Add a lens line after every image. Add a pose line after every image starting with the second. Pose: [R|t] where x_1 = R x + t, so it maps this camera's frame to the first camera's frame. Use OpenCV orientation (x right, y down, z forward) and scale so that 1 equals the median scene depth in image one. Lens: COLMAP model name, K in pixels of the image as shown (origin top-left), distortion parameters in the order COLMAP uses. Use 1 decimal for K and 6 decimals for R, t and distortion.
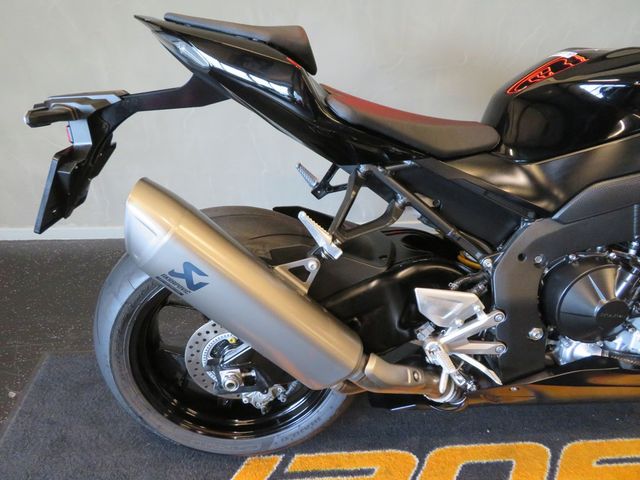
lens RADIAL K [[464.9, 0, 316.4], [0, 464.9, 241.4], [0, 0, 1]] dist [-0.006743, -0.002446]
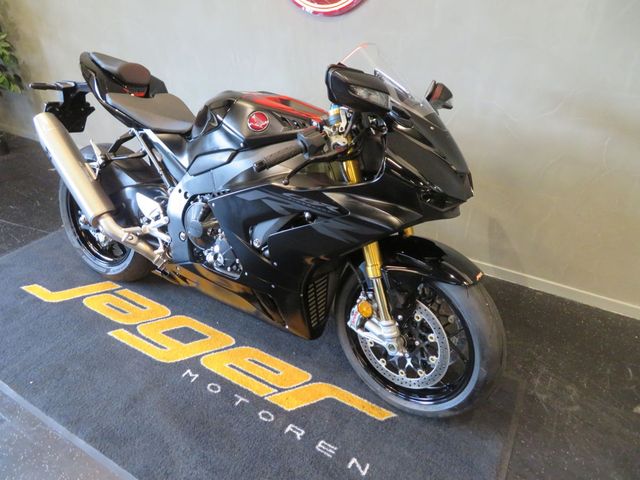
lens RADIAL K [[460.1, 0, 320.0], [0, 460.1, 240.0], [0, 0, 1]] dist [-0.002298, -0.000162]
pose [[0.827865, 0.282603, -0.484536, 1.832714], [-0.318361, 0.947927, 0.008931, 0.024605], [0.461829, 0.146864, 0.874726, -0.339686]]
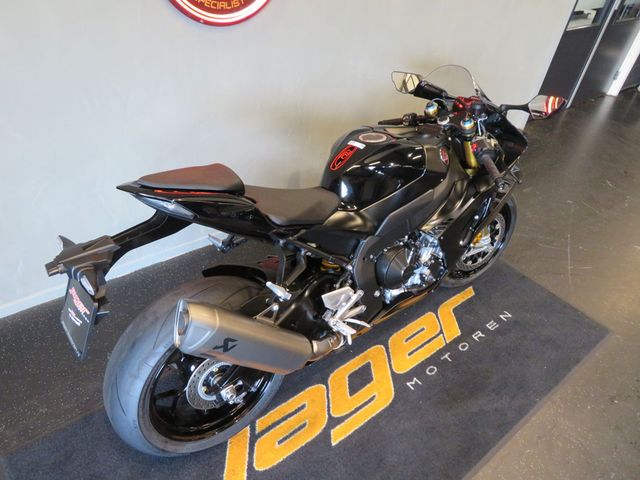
lens RADIAL K [[460.1, 0, 320.0], [0, 460.1, 240.0], [0, 0, 1]] dist [-0.002298, -0.000162]
pose [[0.814191, -0.300882, 0.496551, -0.563371], [0.241295, 0.953240, 0.181960, -0.397712], [-0.528081, -0.028334, 0.848721, -0.431987]]
